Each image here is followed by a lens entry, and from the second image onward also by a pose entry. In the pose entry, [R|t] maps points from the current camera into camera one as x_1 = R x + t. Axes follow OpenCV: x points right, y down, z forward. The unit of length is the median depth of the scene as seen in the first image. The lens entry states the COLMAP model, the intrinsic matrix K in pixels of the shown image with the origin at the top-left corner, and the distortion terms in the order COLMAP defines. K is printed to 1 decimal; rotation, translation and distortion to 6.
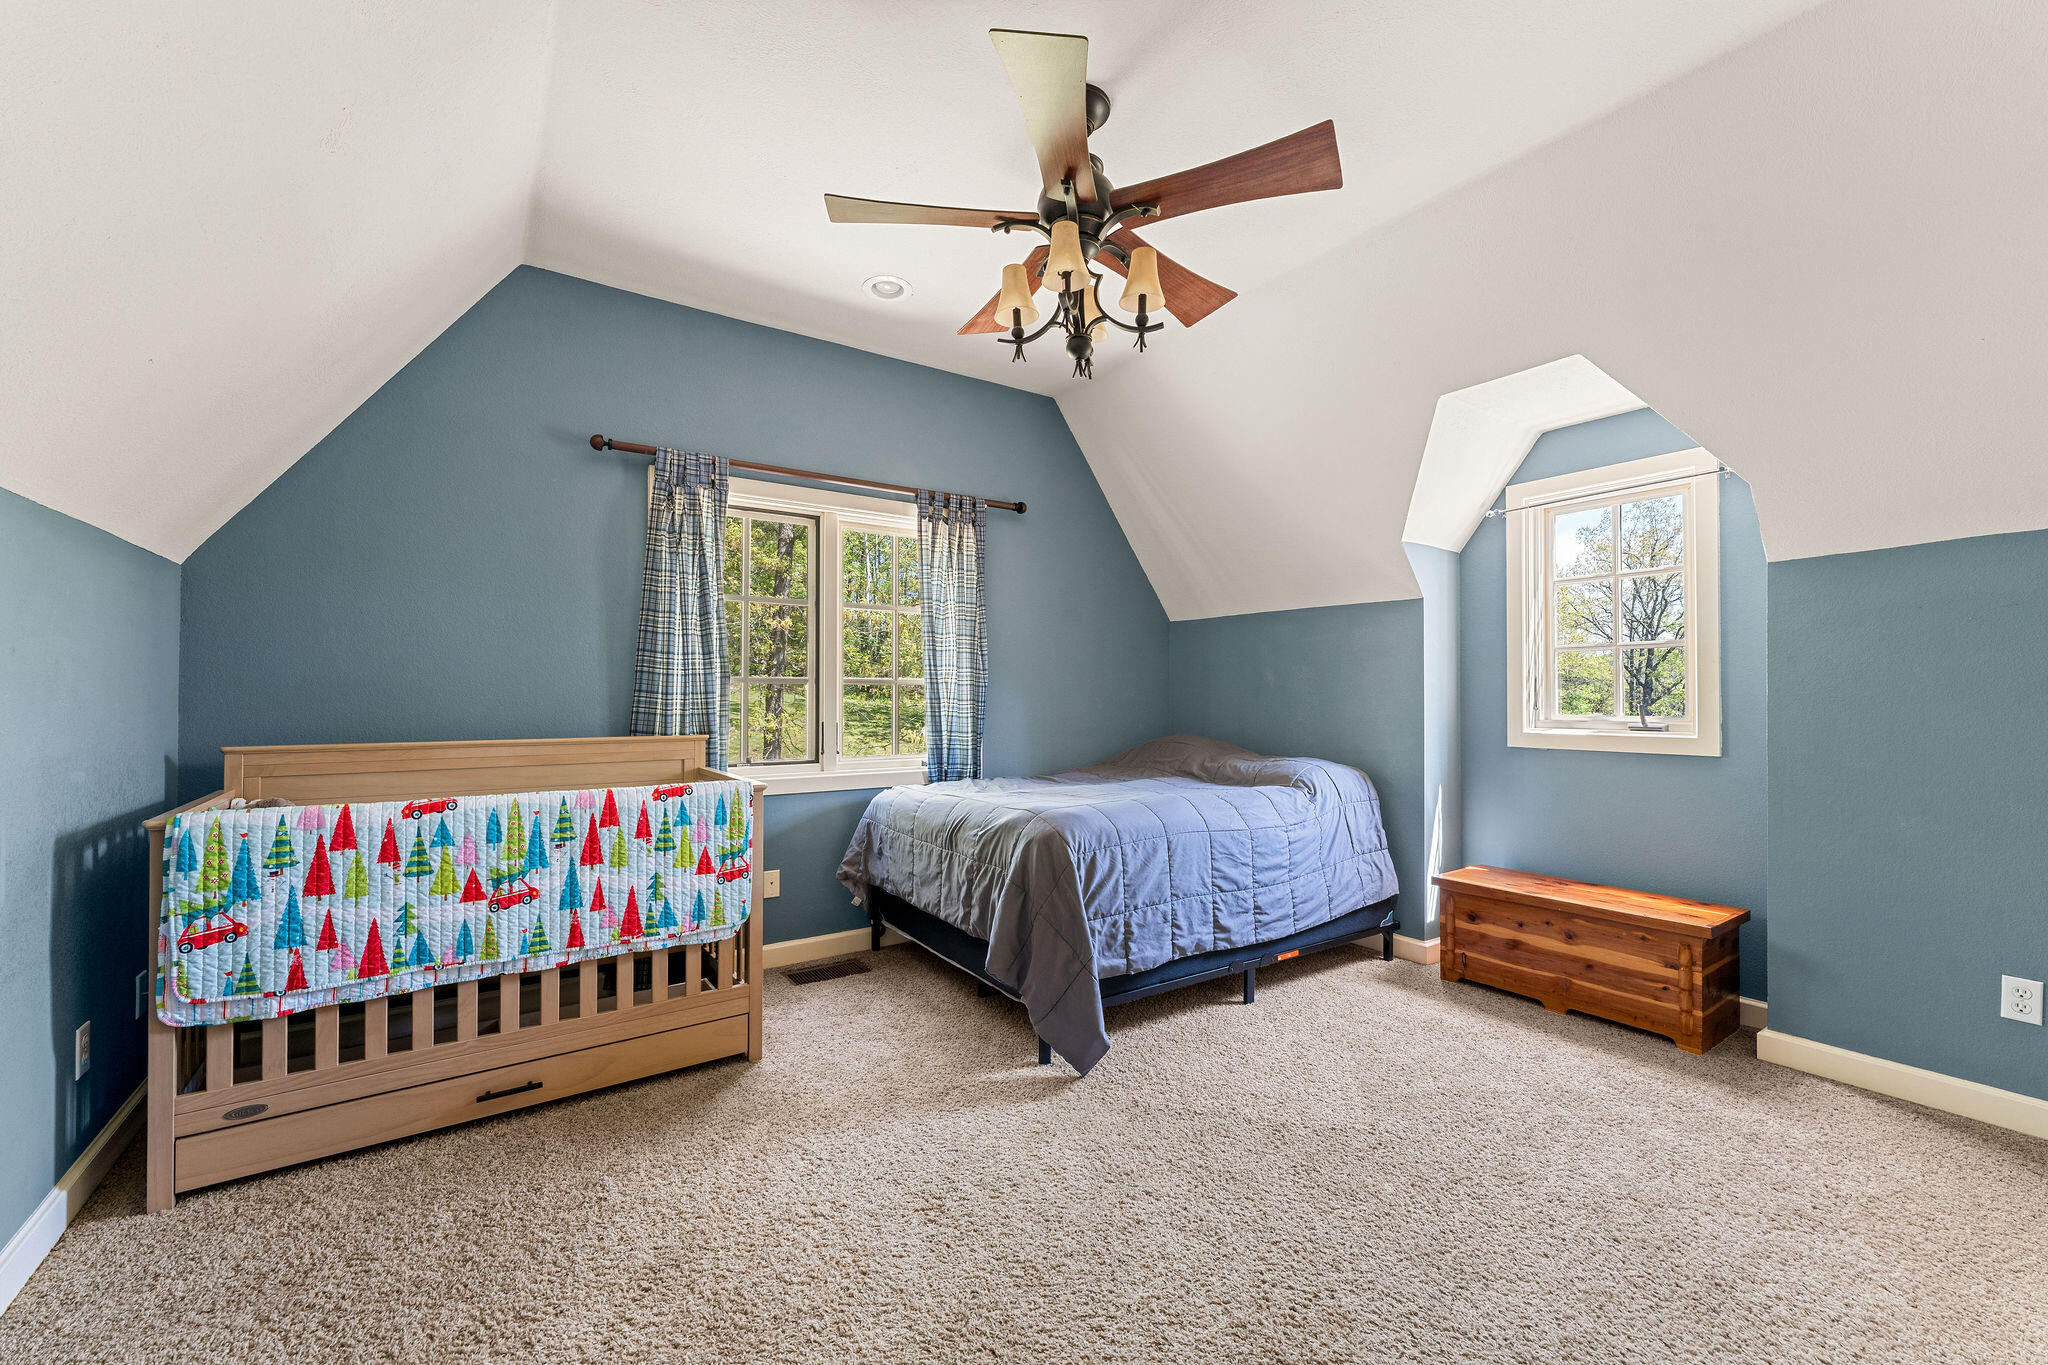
lens RADIAL K [[812.0, 0, 1014.7], [0, 812.0, 687.8], [0, 0, 1]] dist [-0.000238, -0.000568]
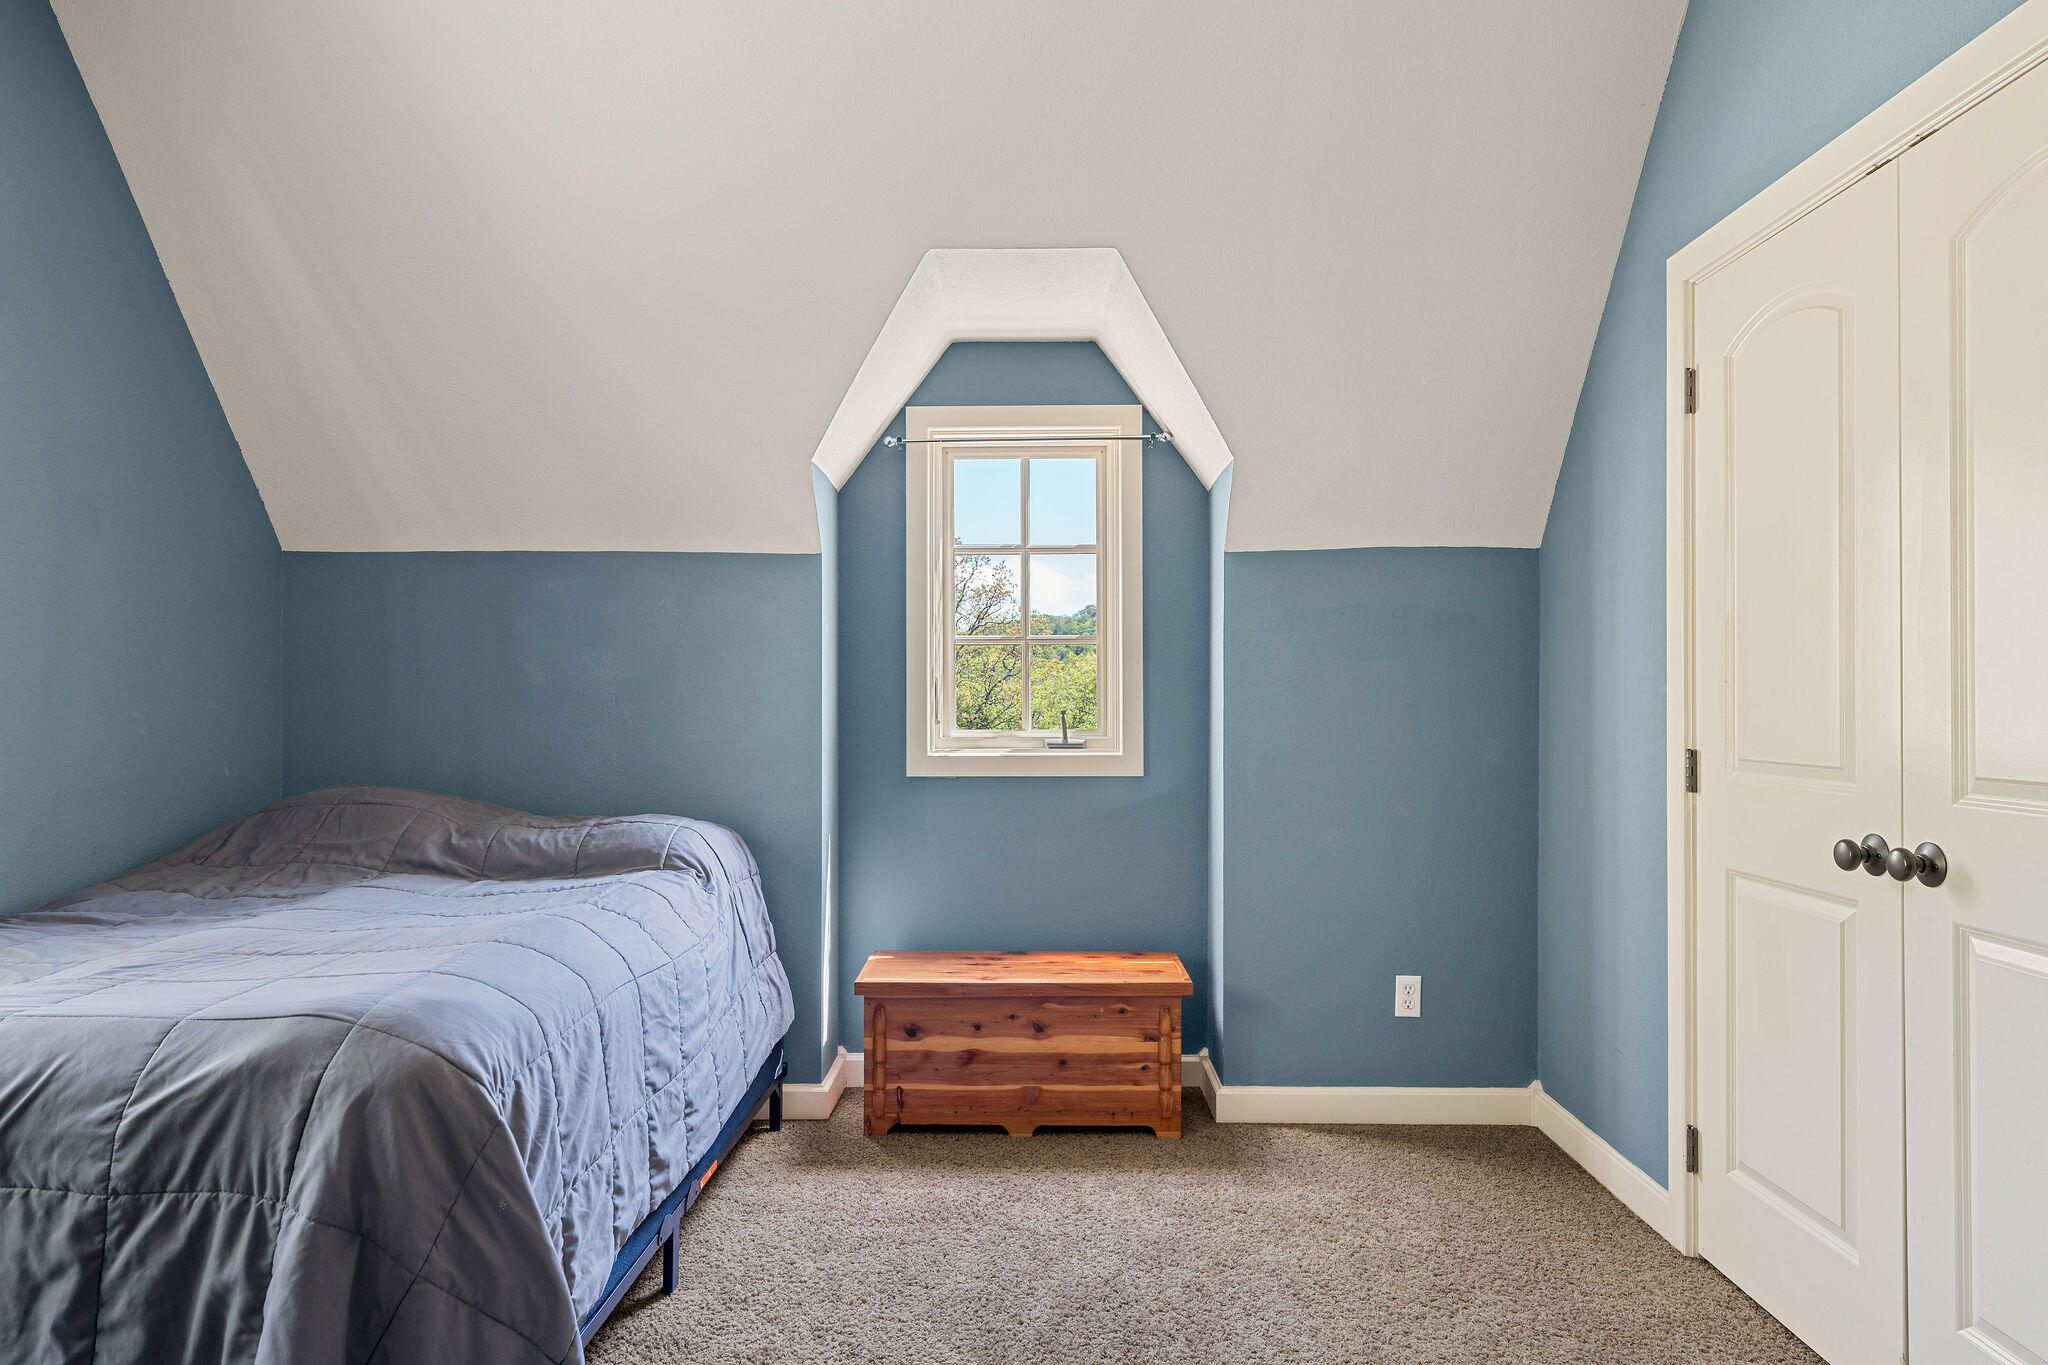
lens RADIAL K [[1222.9, 0, 1025.0], [0, 1222.9, 686.5], [0, 0, 1]] dist [0.000743, 0.003606]
pose [[0.575882, 0.005921, 0.817512, -0.254799], [-0.007073, 0.999972, -0.002261, -0.004862], [-0.817502, -0.004480, 0.575908, 0.386248]]
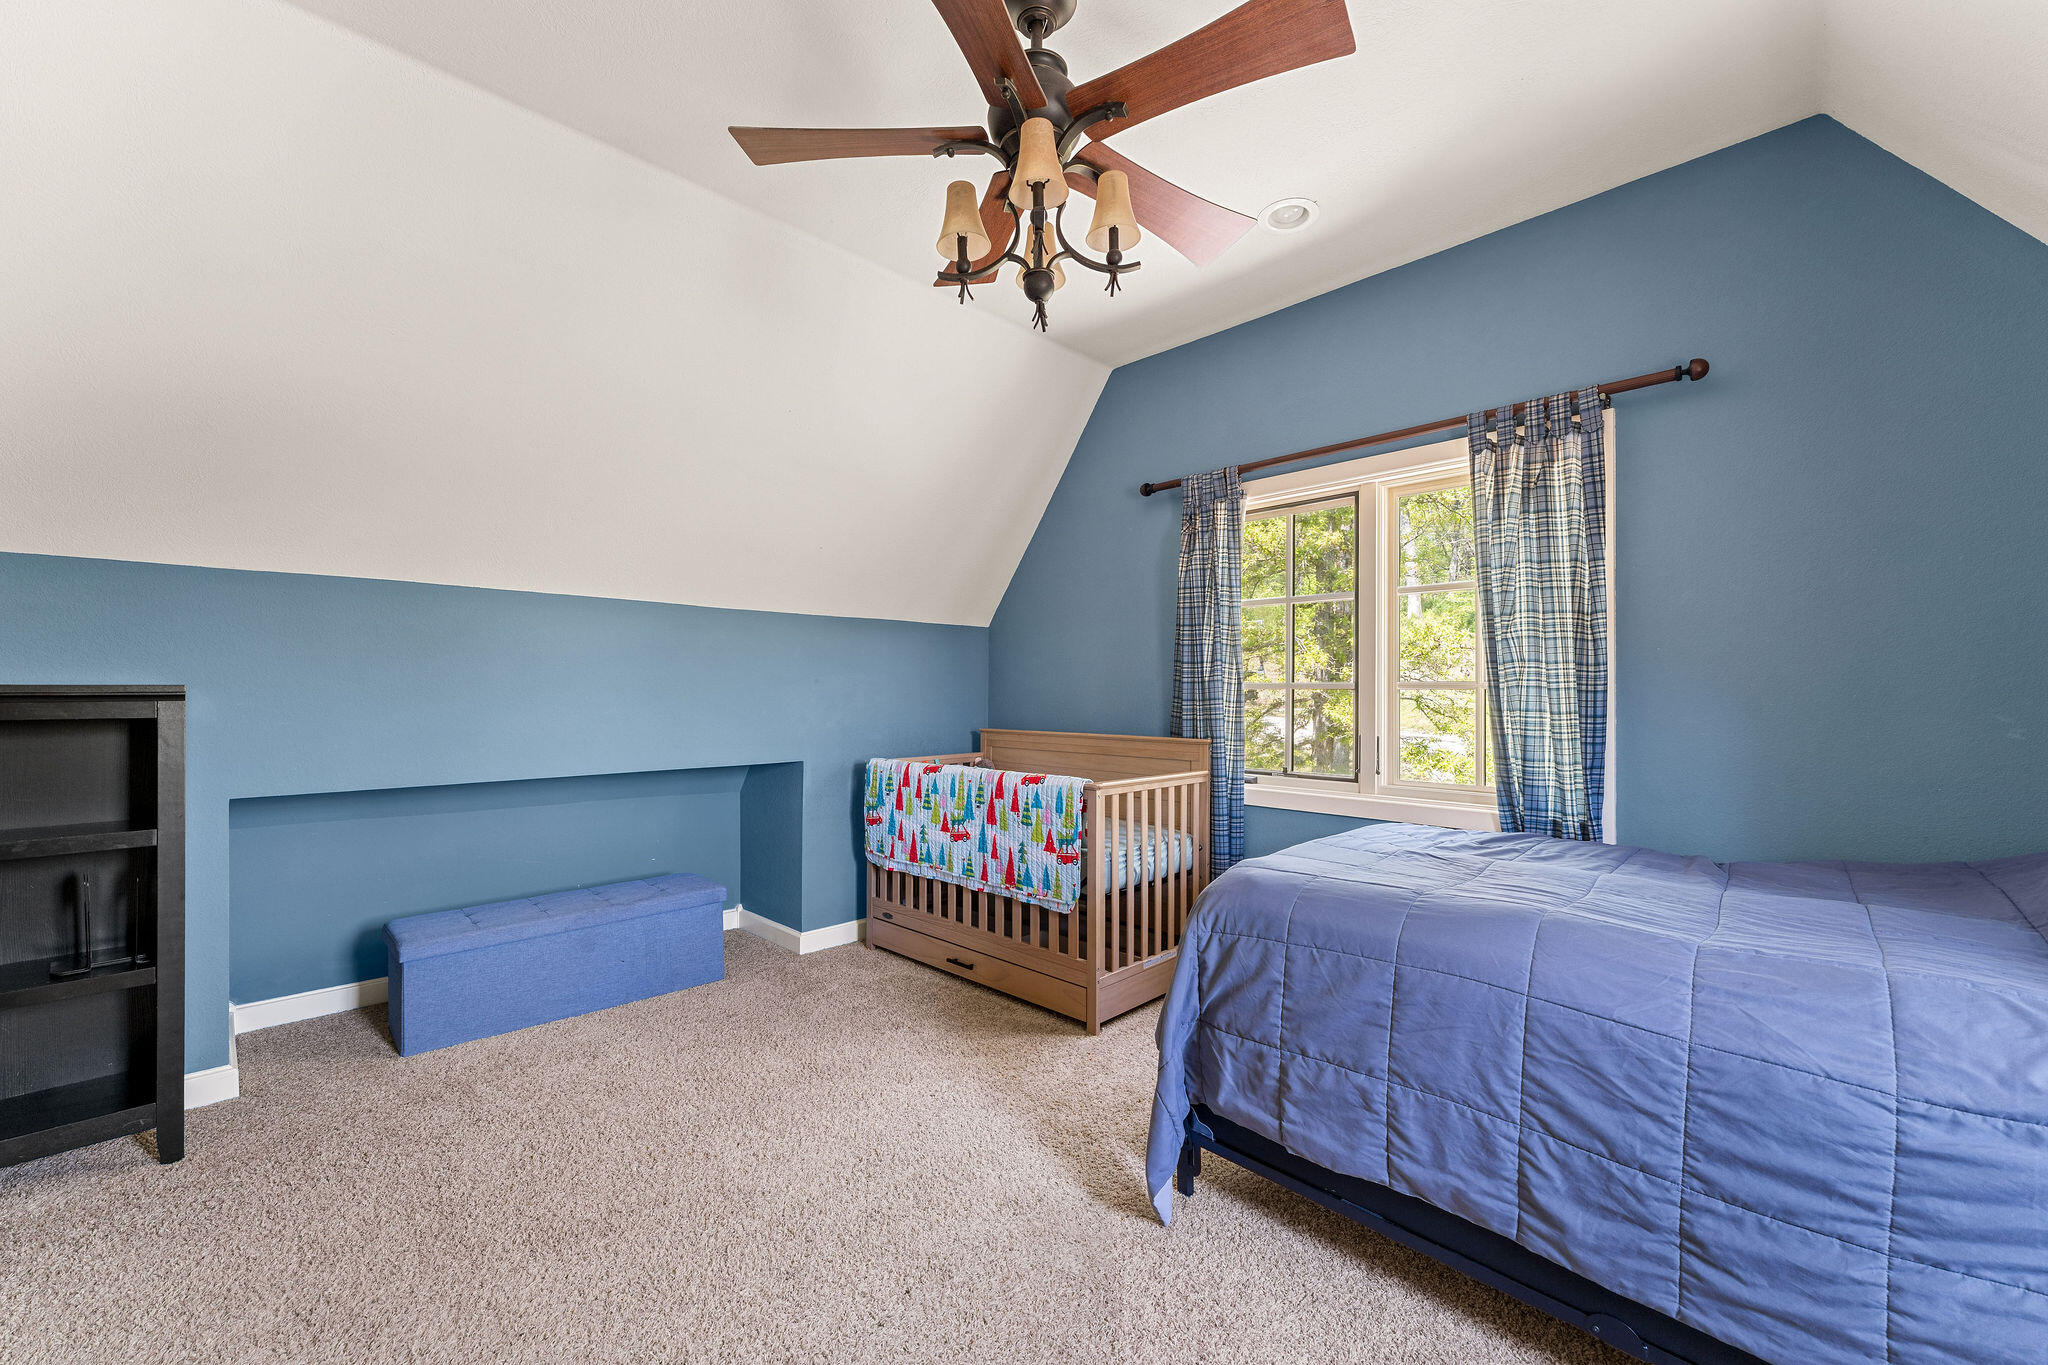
lens RADIAL K [[812.0, 0, 1014.7], [0, 812.0, 692.4], [0, 0, 1]] dist [-0.000238, -0.000568]
pose [[0.180863, -0.002778, -0.983504, 0.690452], [0.005592, 0.999983, -0.001796, -0.002994], [0.983492, -0.005175, 0.180875, 0.648480]]
